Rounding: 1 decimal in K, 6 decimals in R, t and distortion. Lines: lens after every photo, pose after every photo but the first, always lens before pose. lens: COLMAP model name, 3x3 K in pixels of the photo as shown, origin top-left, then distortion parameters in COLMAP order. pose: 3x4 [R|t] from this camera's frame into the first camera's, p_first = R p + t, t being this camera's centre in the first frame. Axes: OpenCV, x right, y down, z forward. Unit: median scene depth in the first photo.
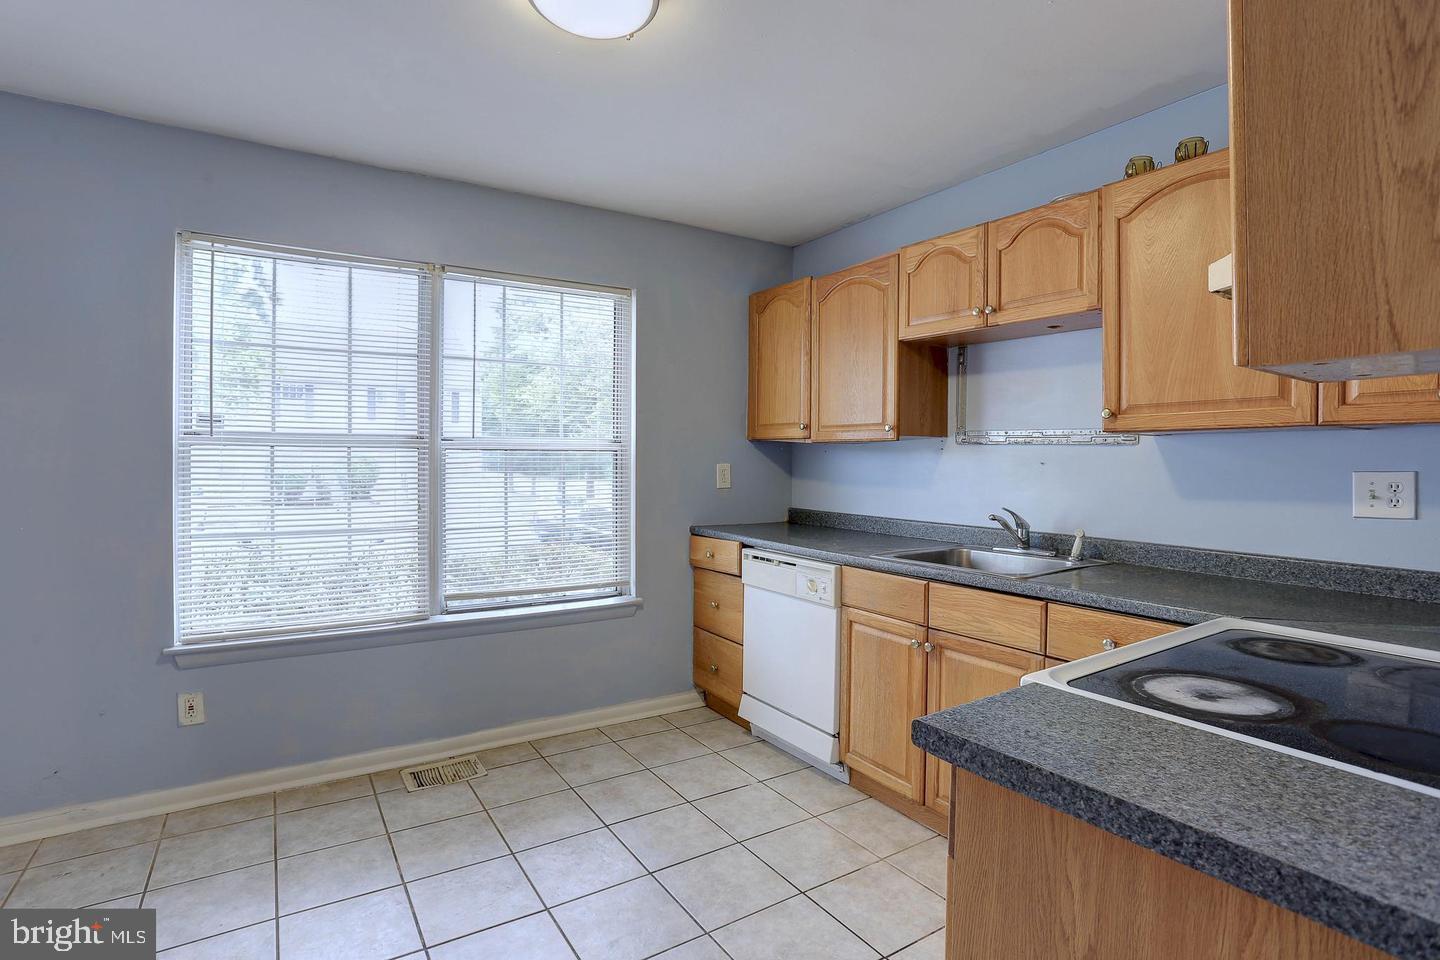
lens RADIAL K [[685.6, 0, 708.2], [0, 685.6, 463.3], [0, 0, 1]] dist [-0.064874, 0.028790]
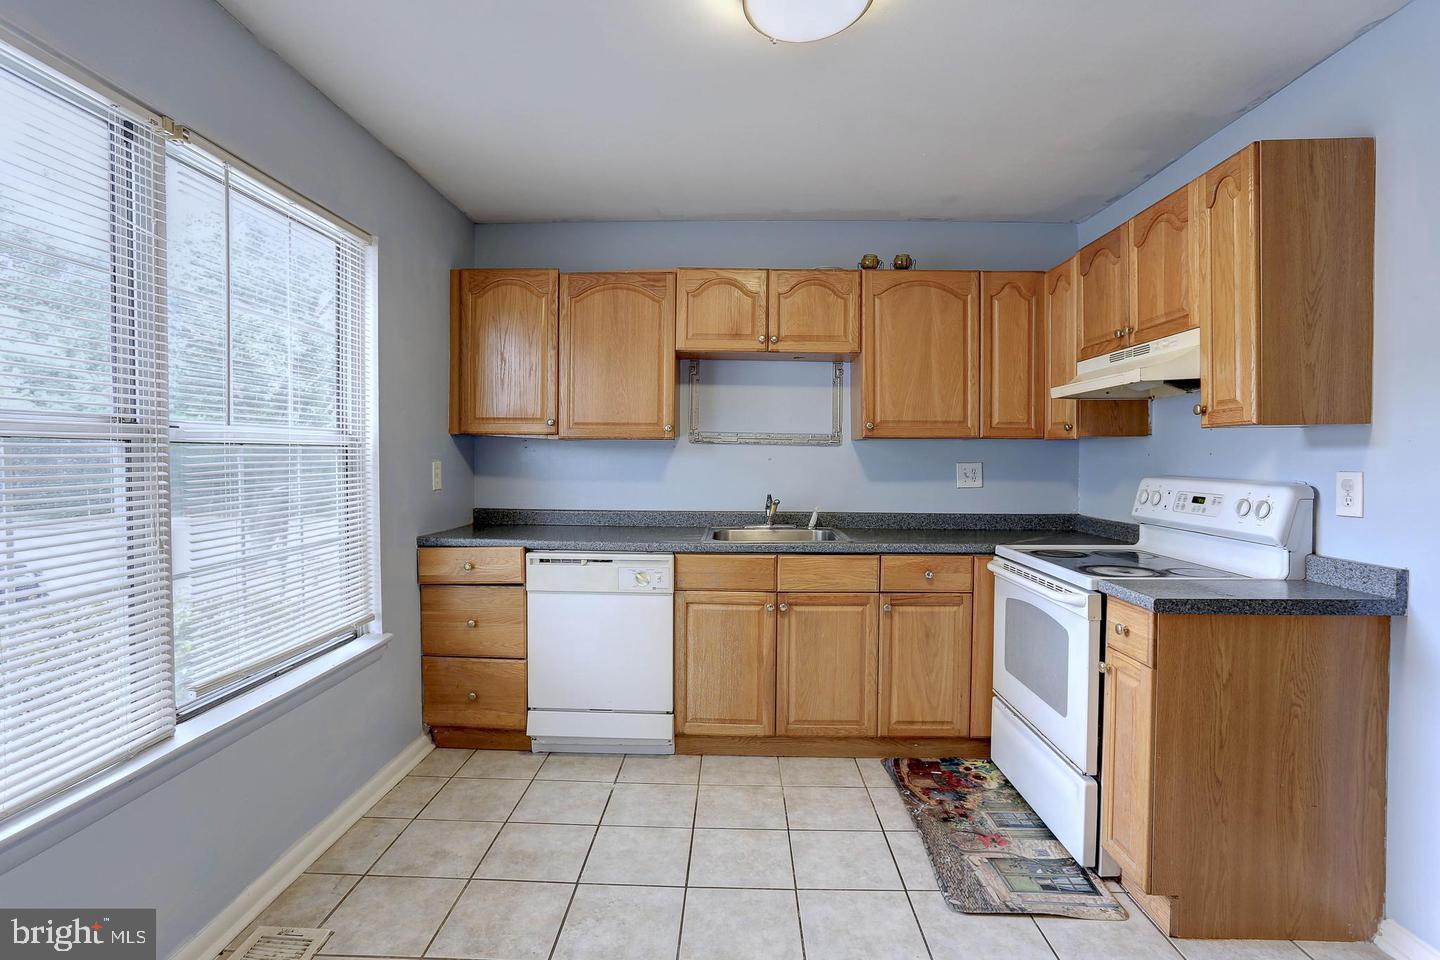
lens RADIAL K [[685.6, 0, 708.2], [0, 685.6, 463.3], [0, 0, 1]] dist [-0.064874, 0.028790]
pose [[0.582042, -0.010567, 0.813090, -0.661010], [0.003725, 0.999940, 0.010329, -0.005839], [-0.813150, -0.002983, 0.582046, 0.326045]]
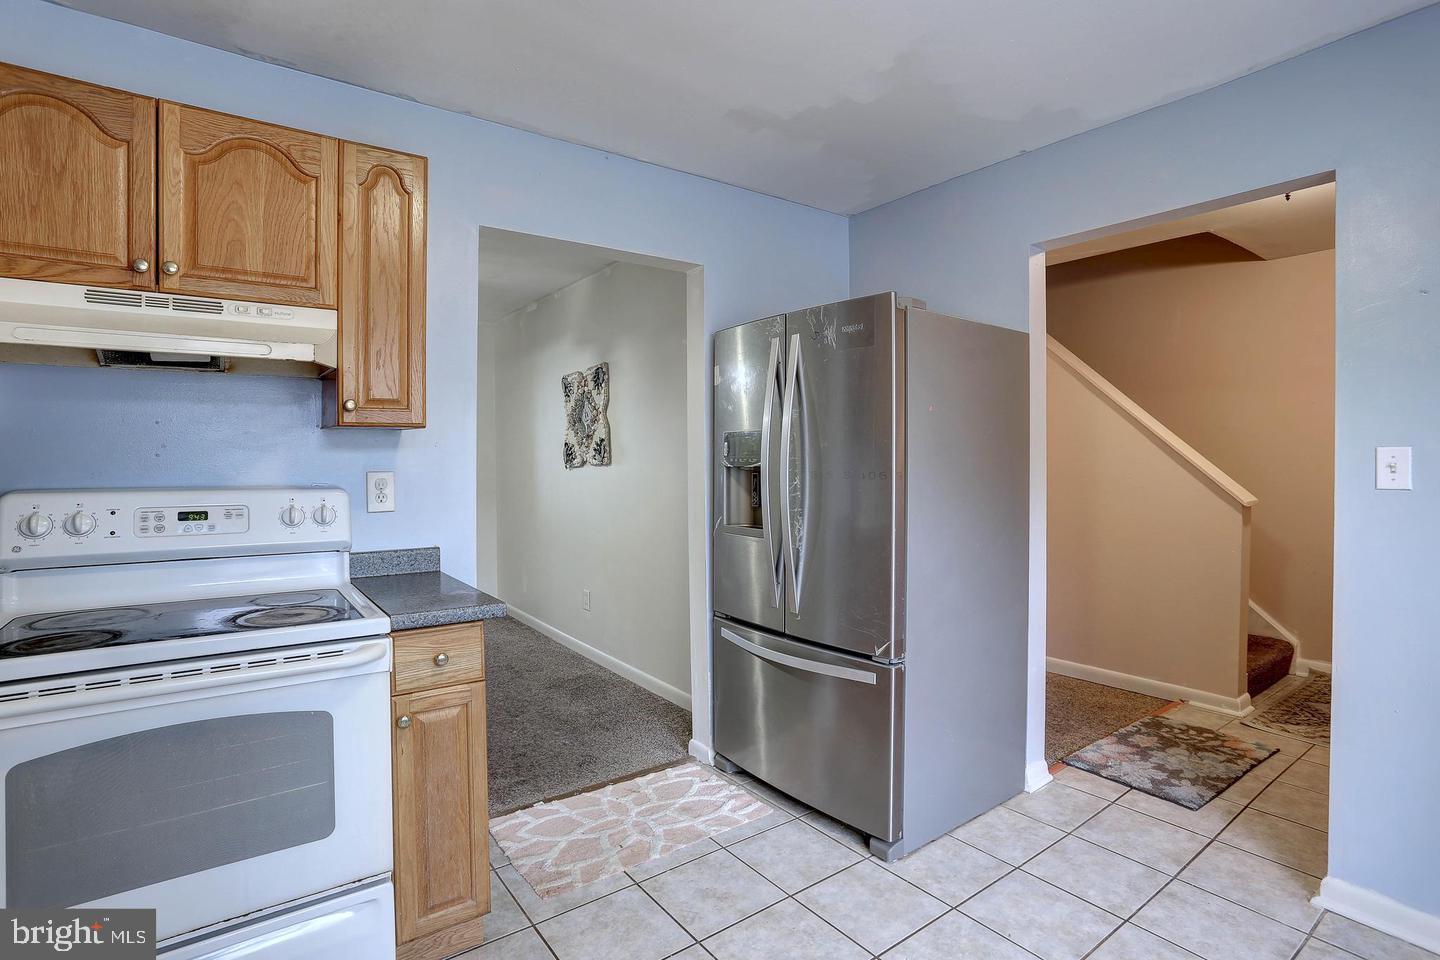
lens RADIAL K [[736.7, 0, 693.8], [0, 736.7, 463.5], [0, 0, 1]] dist [-0.027984, 0.000323]
pose [[-0.999076, -0.004406, -0.042762, -0.039835], [-0.005138, 0.999842, 0.017025, -0.013306], [0.042680, 0.017229, -0.998940, 1.053065]]
